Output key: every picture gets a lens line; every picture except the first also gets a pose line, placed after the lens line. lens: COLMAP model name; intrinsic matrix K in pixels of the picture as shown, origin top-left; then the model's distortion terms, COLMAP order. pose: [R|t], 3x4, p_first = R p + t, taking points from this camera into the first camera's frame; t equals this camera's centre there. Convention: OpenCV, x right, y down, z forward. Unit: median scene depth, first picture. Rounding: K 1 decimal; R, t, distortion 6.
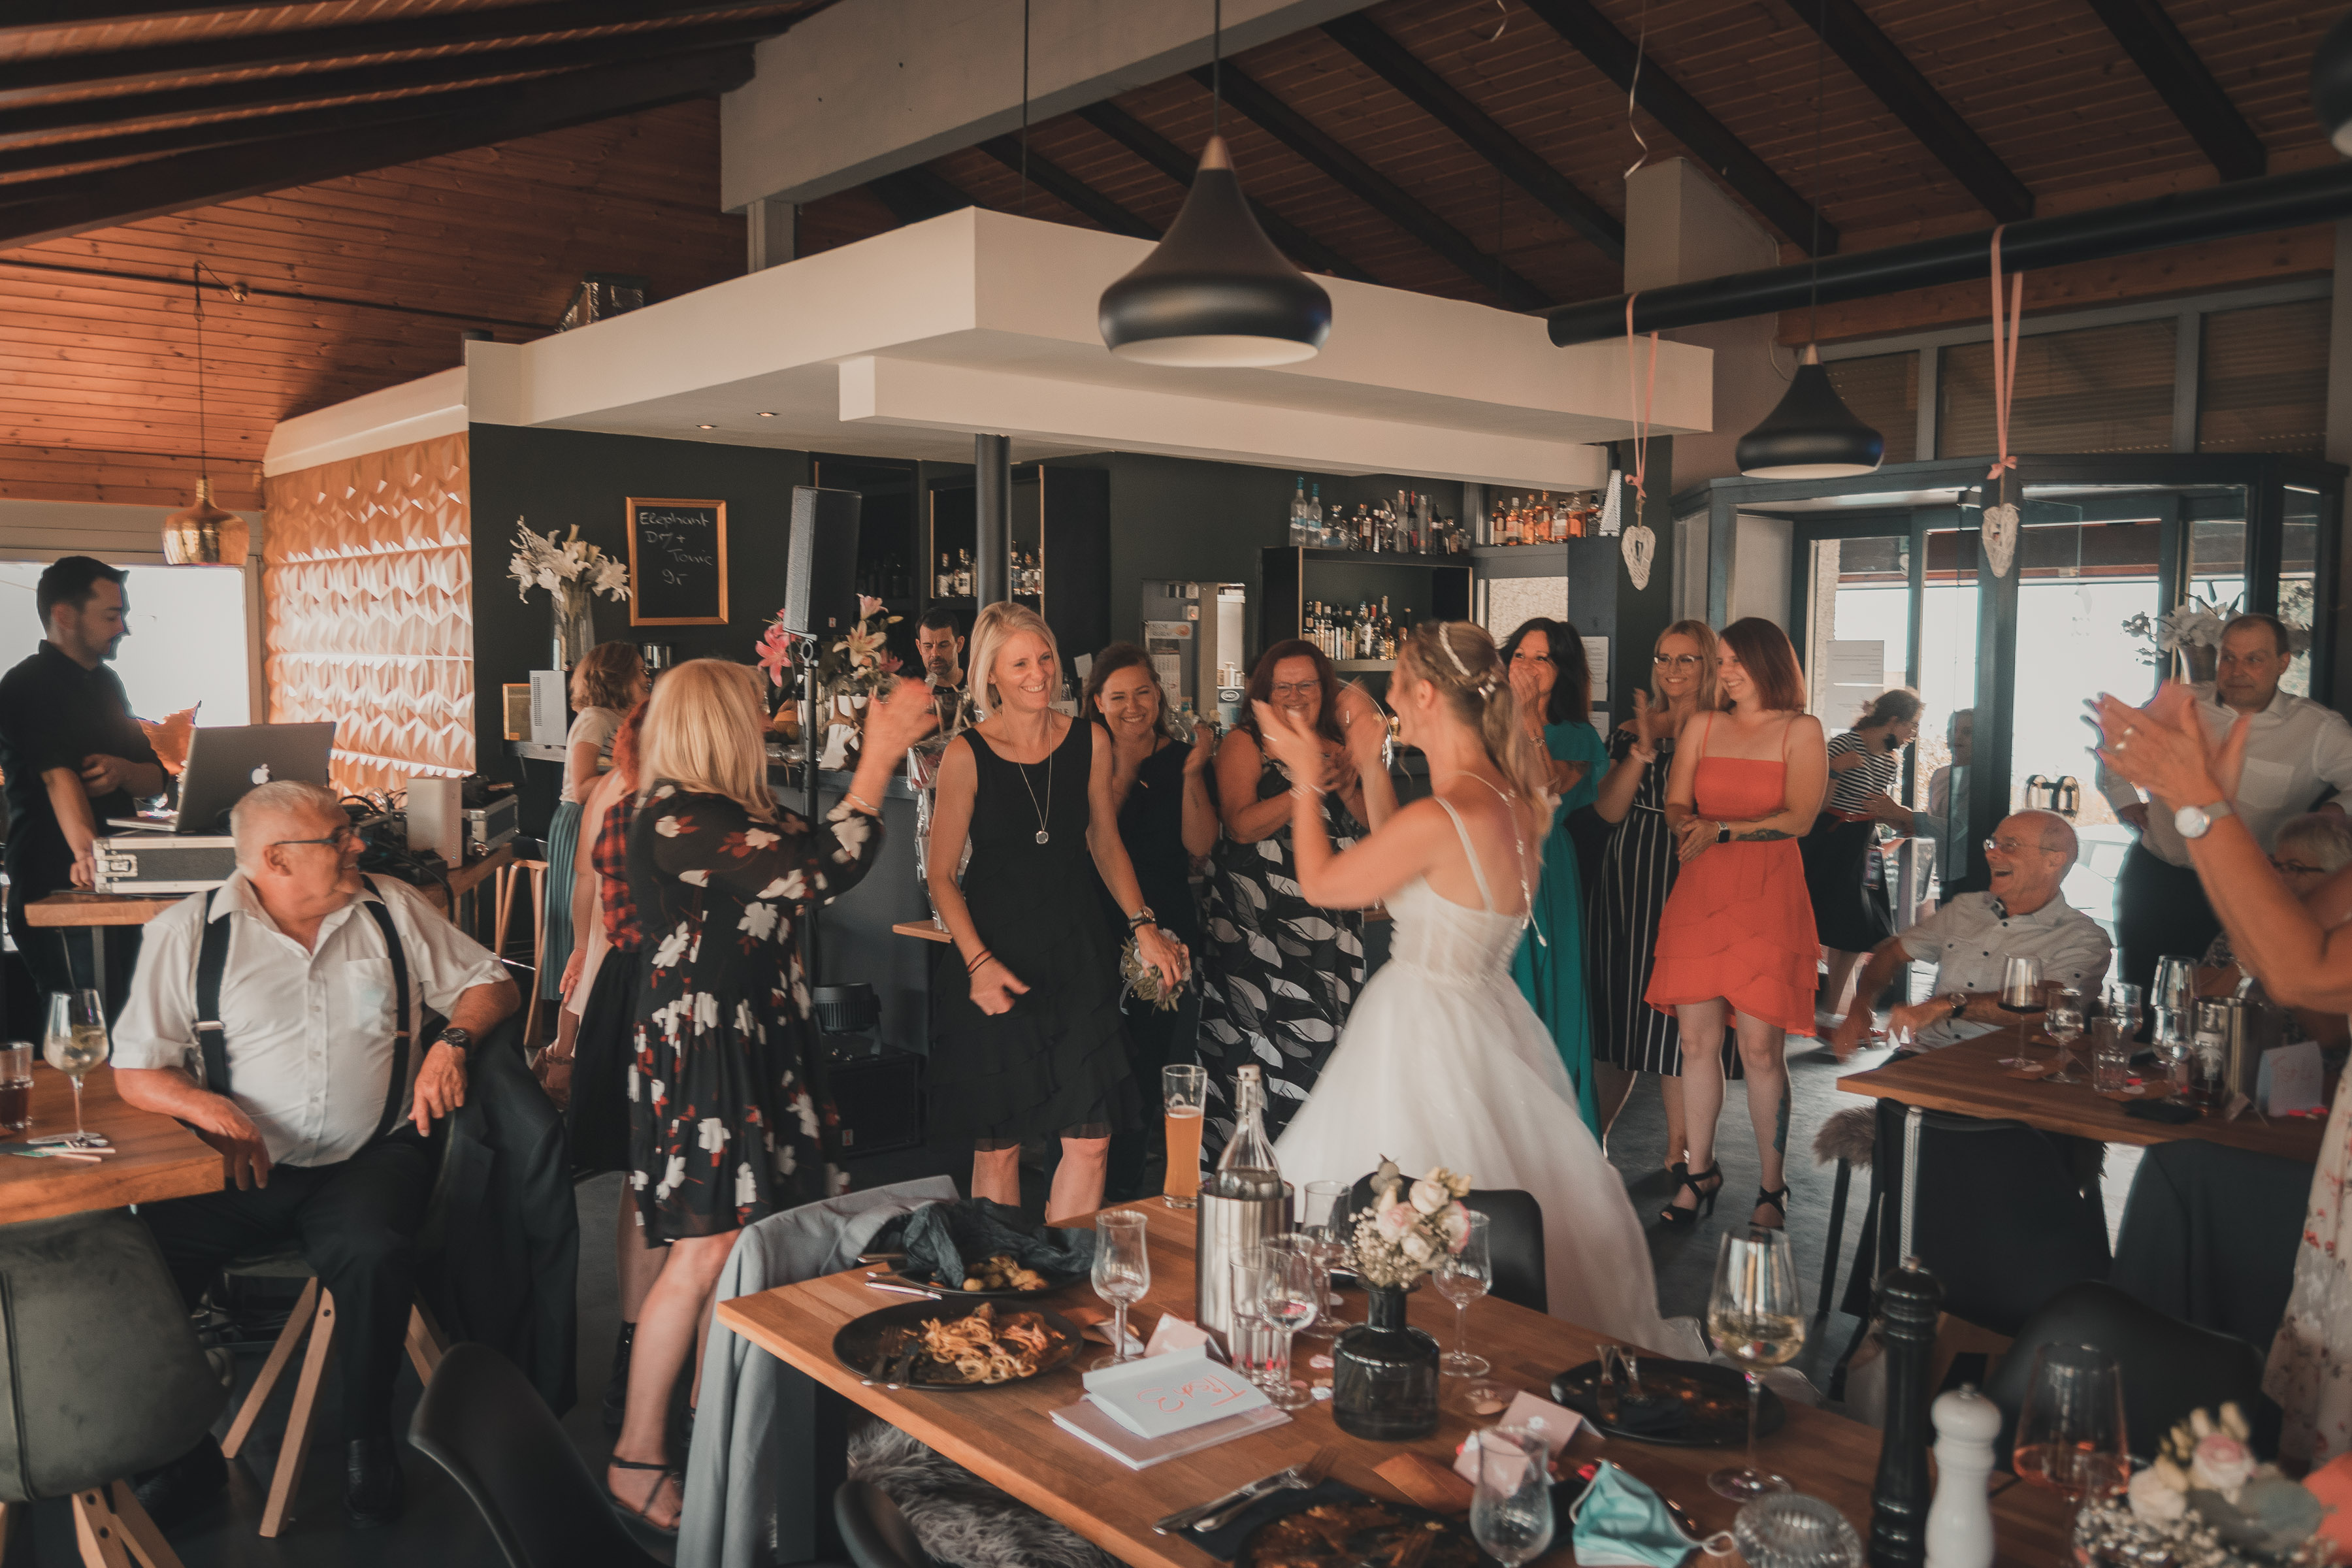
lens RADIAL K [[1847.8, 0, 1177.1], [0, 1847.8, 796.5], [0, 0, 1]] dist [0.008514, -0.004593]
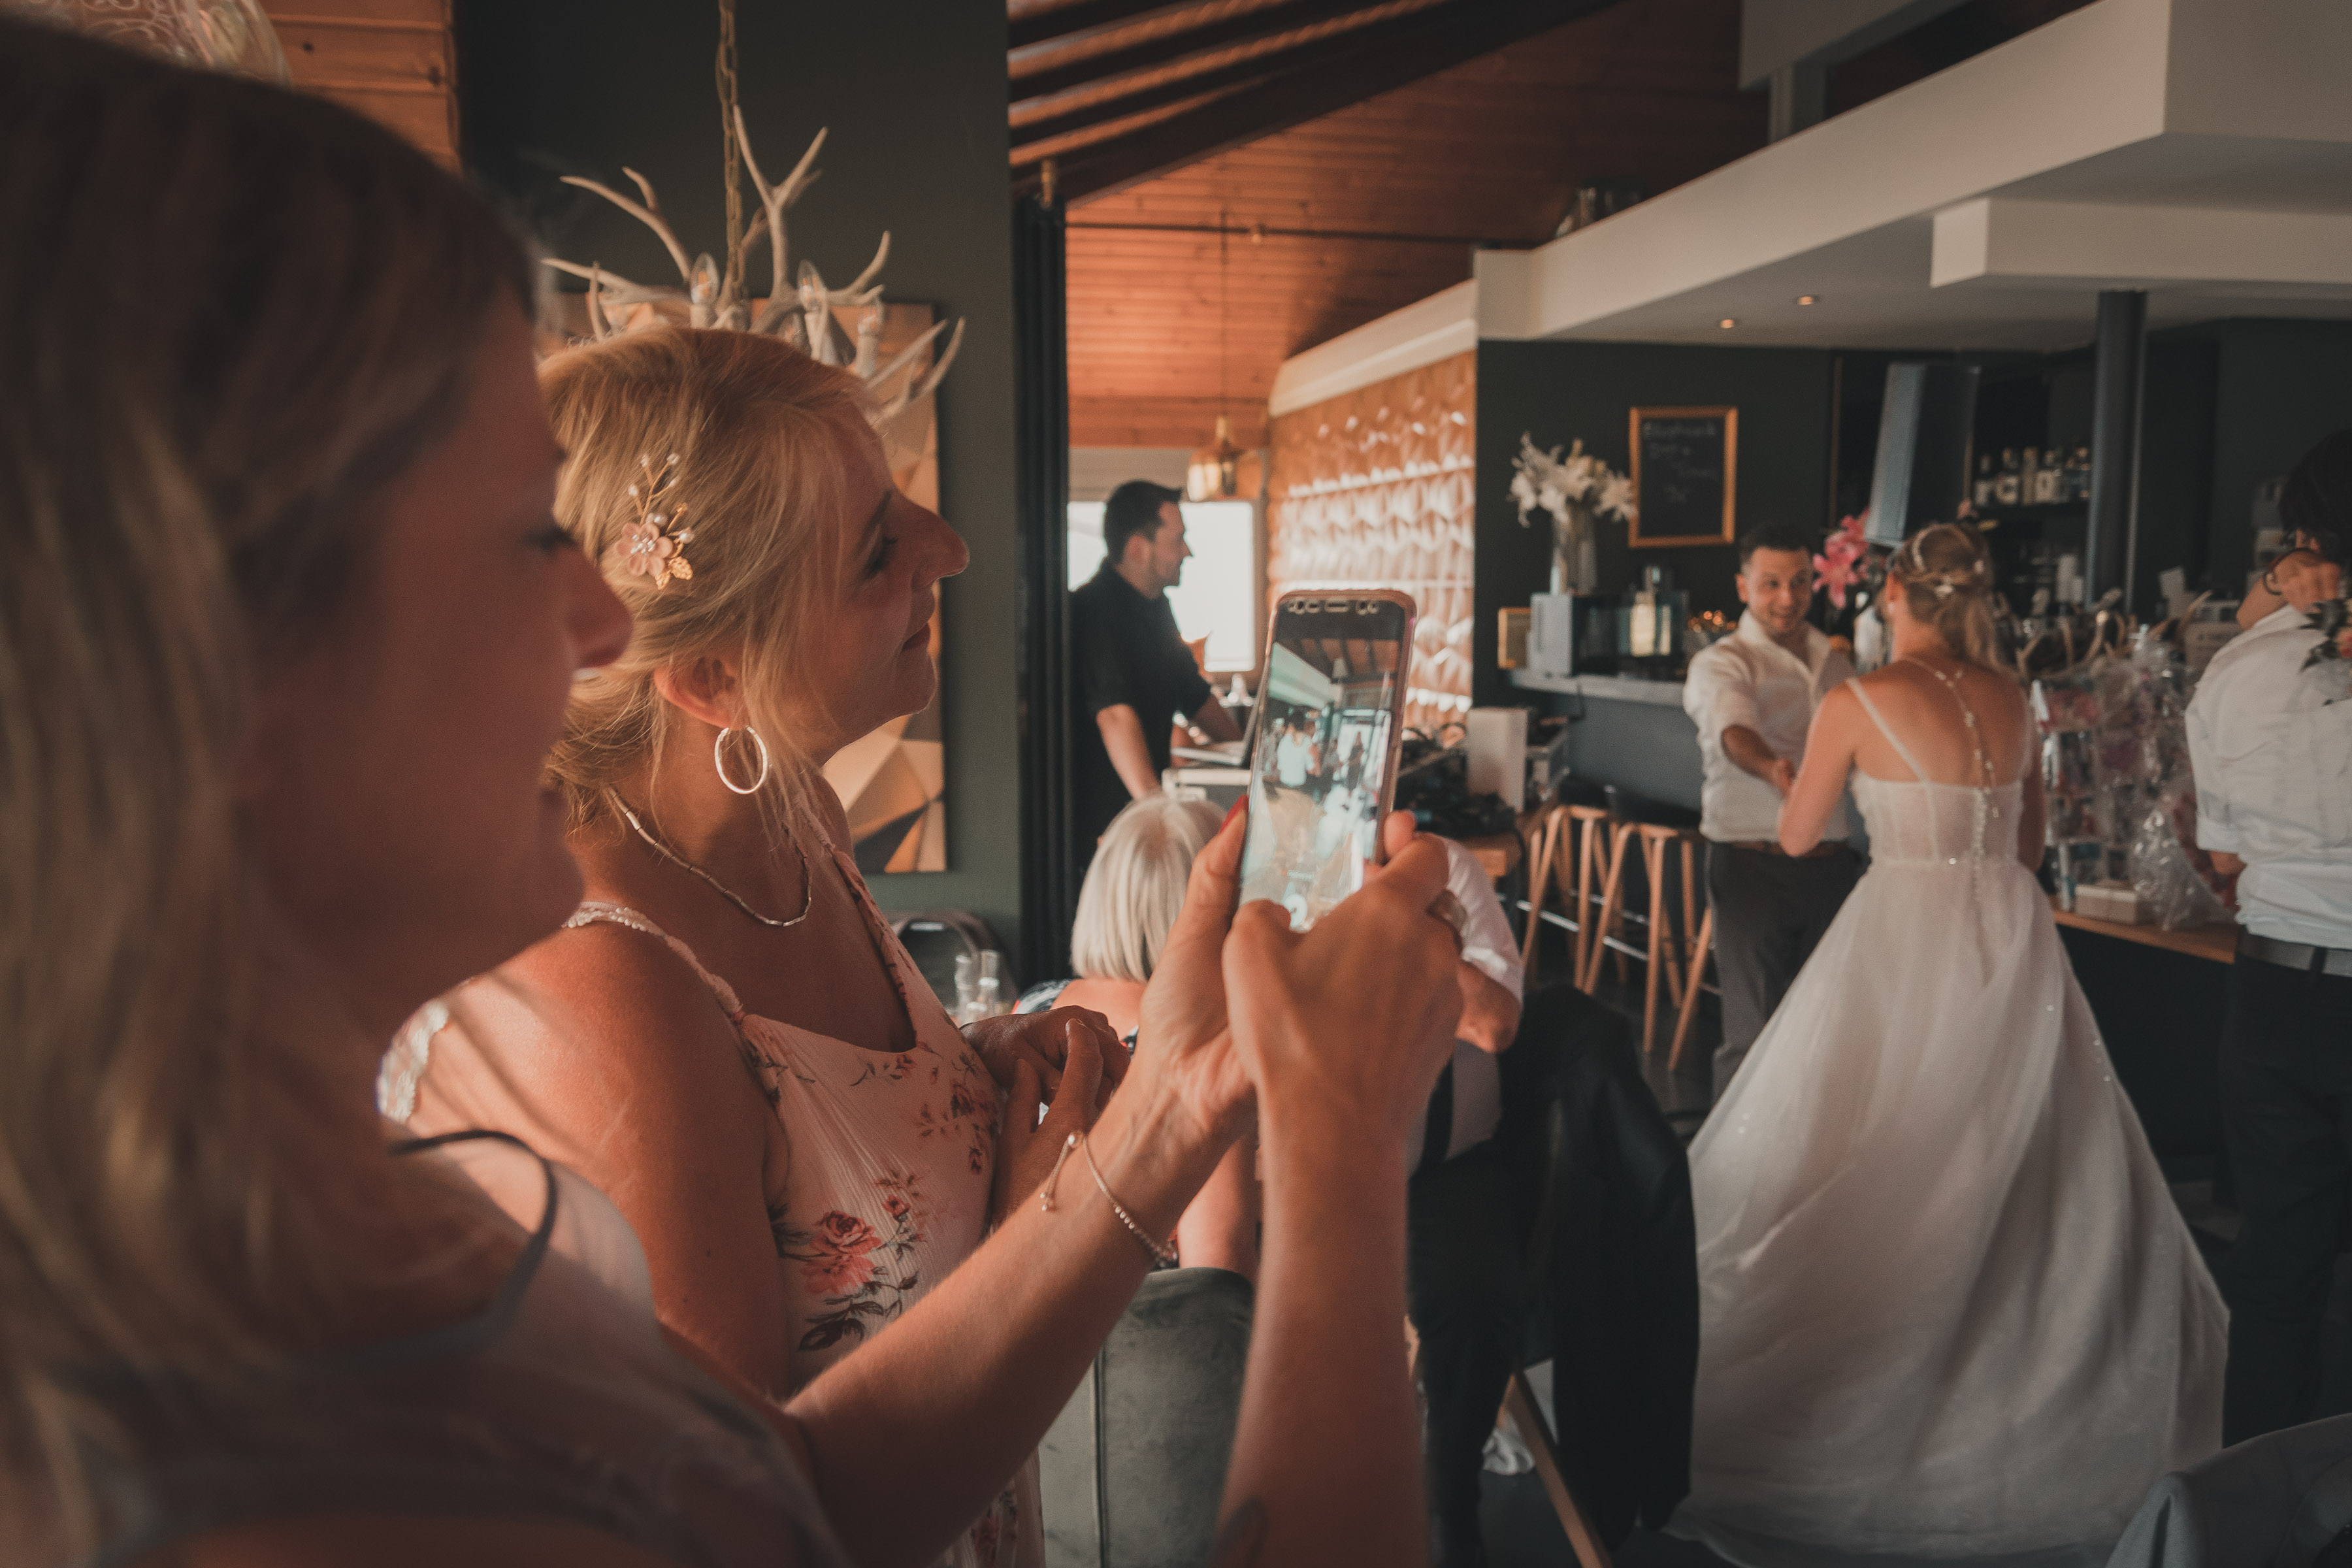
lens RADIAL K [[1754.5, 0, 1187.5], [0, 1754.5, 805.3], [0, 0, 1]] dist [0.003130, -0.003938]
pose [[0.886567, 0.043745, -0.460527, -0.082315], [-0.022361, 0.998408, 0.051789, -0.002629], [0.462059, -0.035617, 0.886134, 0.107769]]
